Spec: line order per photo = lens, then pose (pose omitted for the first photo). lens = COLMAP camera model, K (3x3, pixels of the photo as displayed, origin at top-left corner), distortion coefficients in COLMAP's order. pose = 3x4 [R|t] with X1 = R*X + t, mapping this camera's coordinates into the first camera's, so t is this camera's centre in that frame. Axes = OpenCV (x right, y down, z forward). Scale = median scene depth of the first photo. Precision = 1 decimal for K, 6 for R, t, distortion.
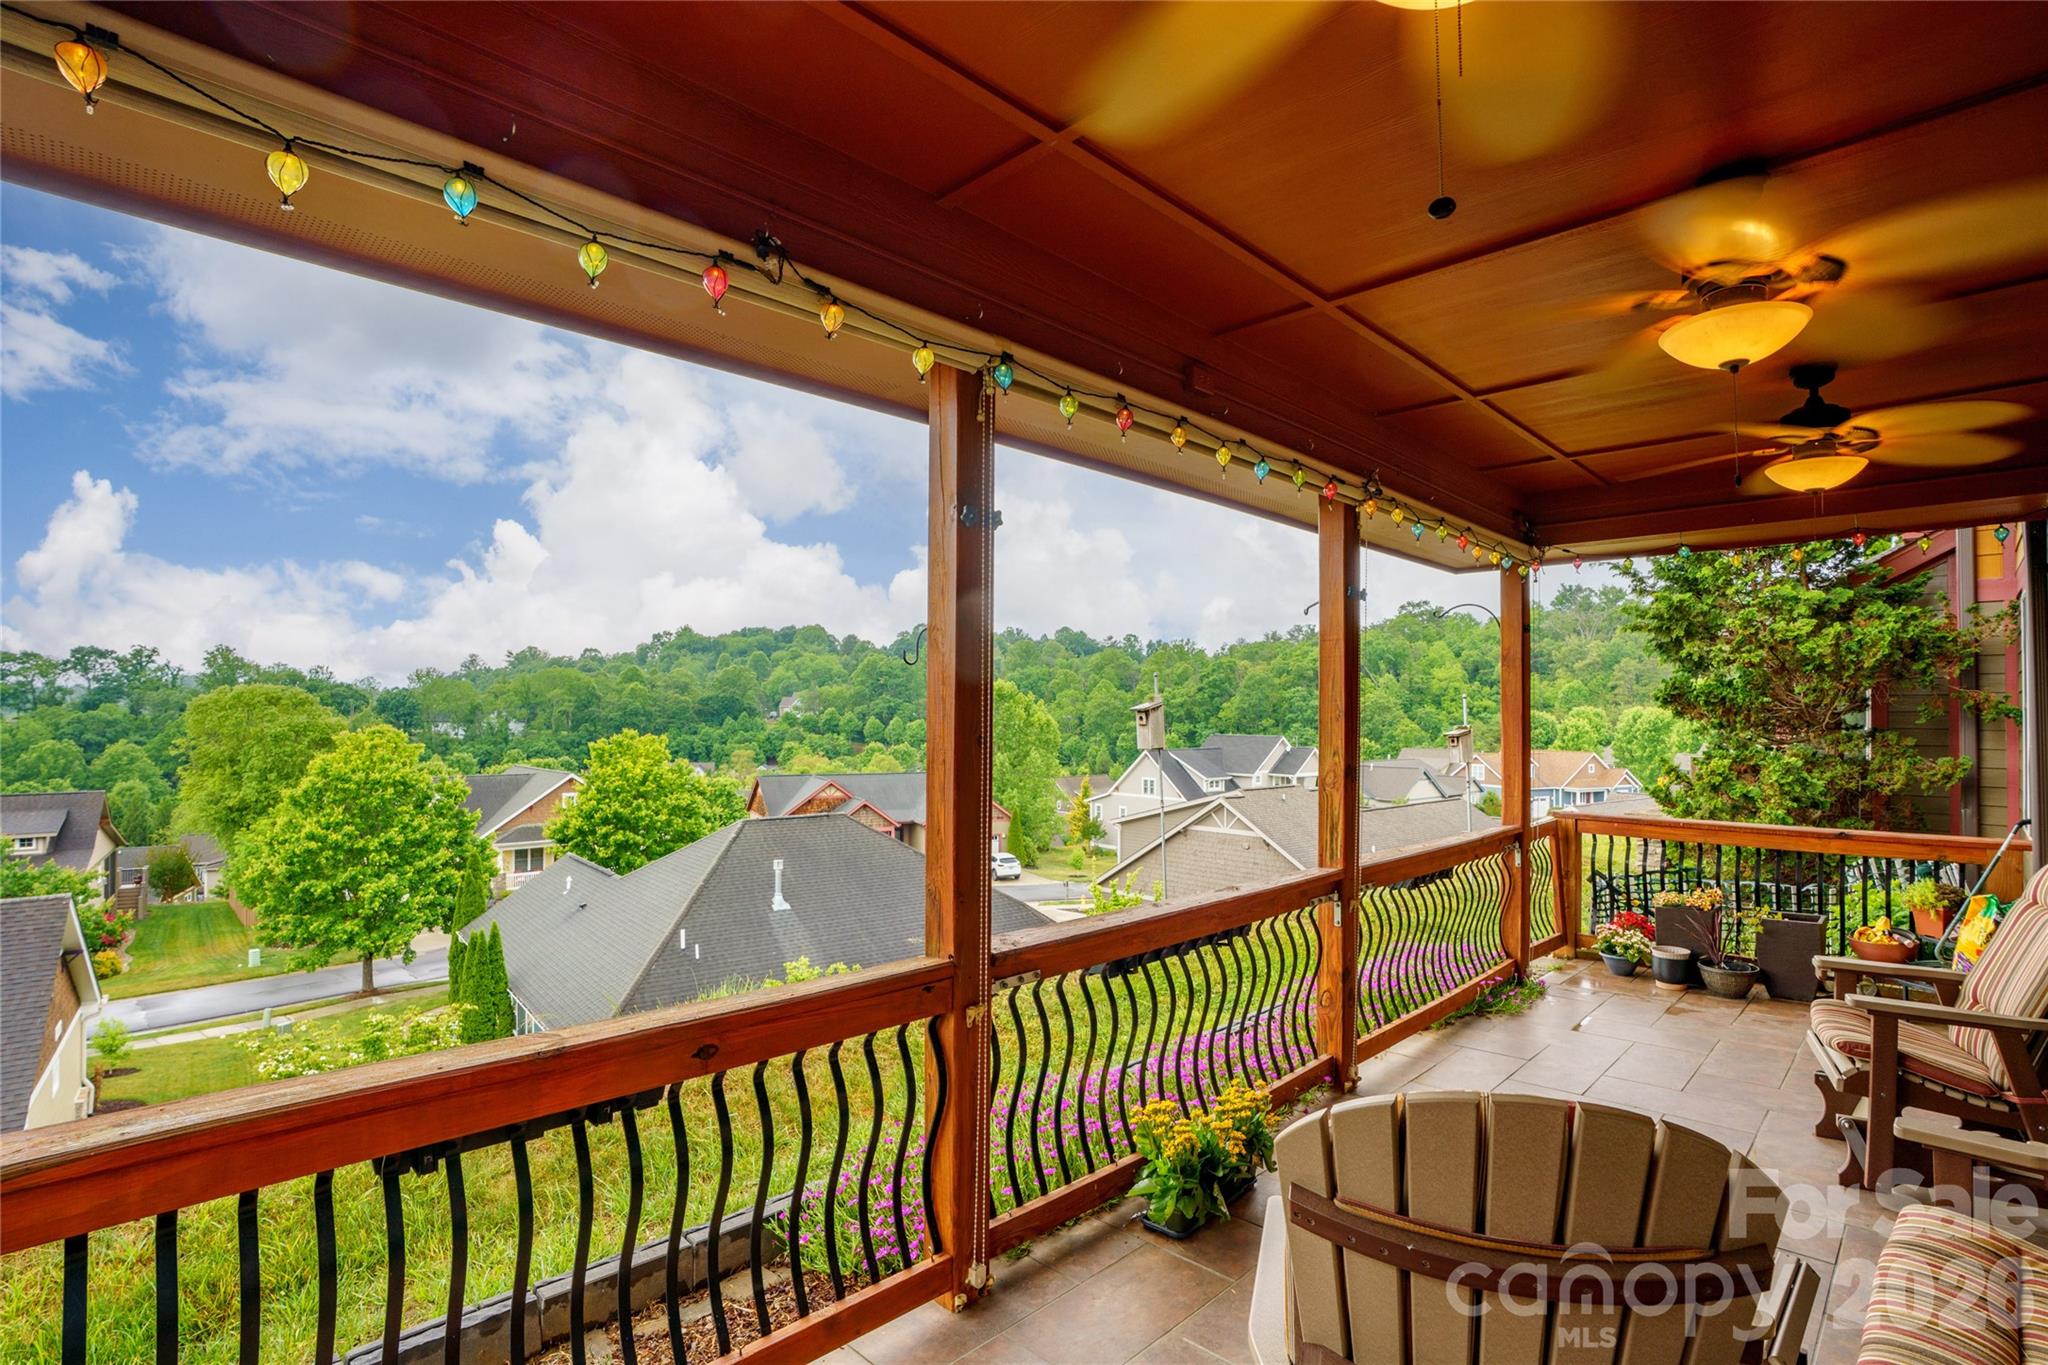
lens RADIAL K [[997.1, 0, 1024.0], [0, 997.1, 682.5], [0, 0, 1]] dist [-0.002321, -0.000600]
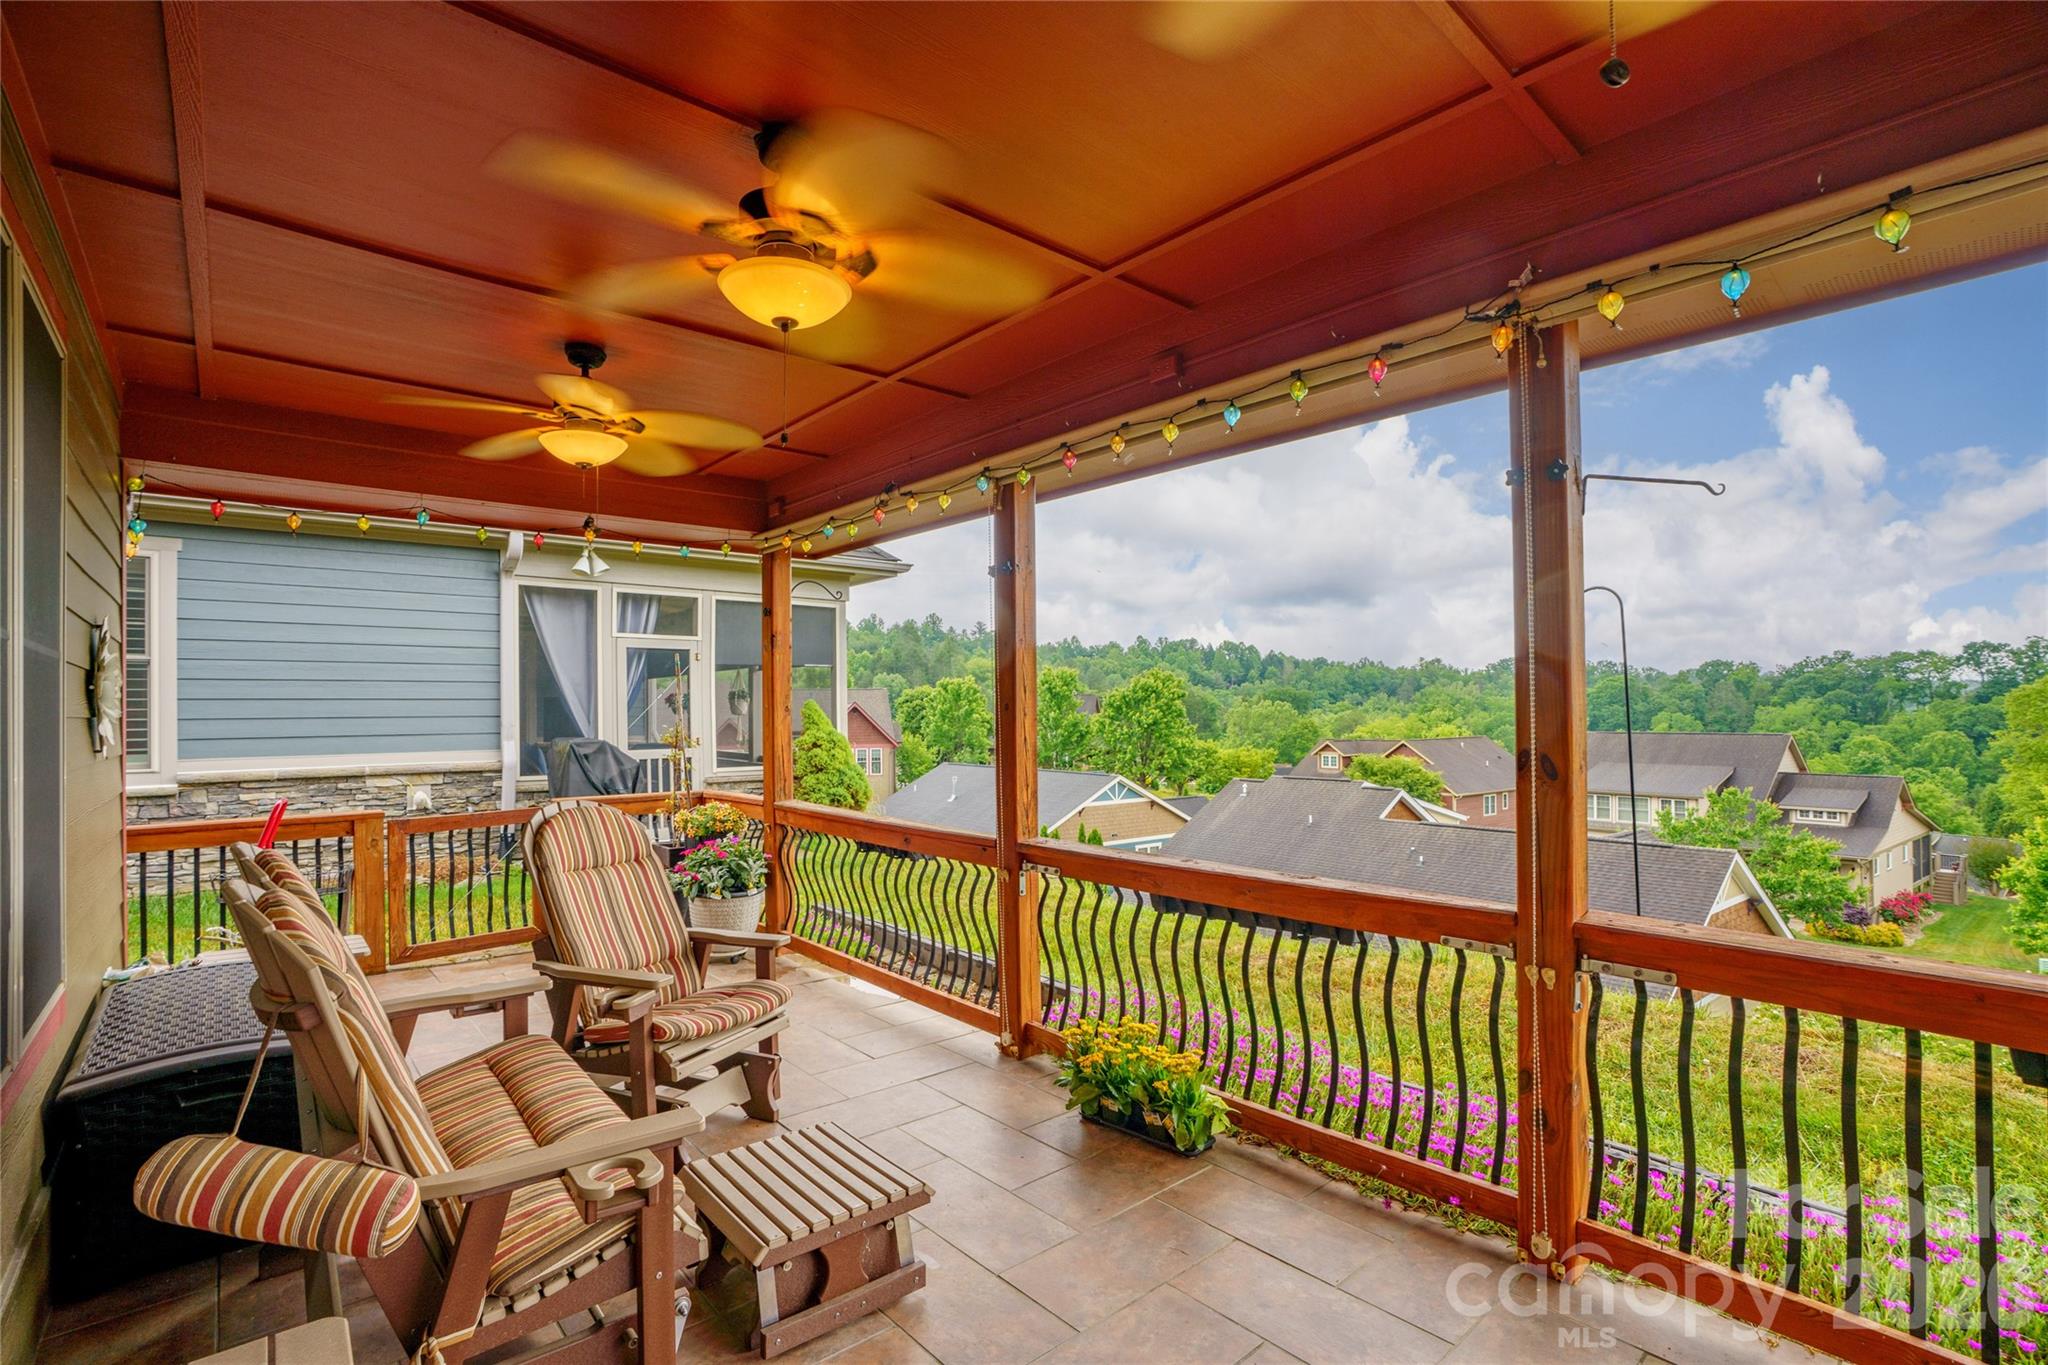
lens RADIAL K [[925.0, 0, 1028.5], [0, 925.0, 697.6], [0, 0, 1]] dist [0.000484, 0.000139]
pose [[-0.059984, -0.018576, -0.998026, 0.086888], [0.038302, 0.999048, -0.020897, 0.004414], [0.997464, -0.039480, -0.059216, 0.068014]]
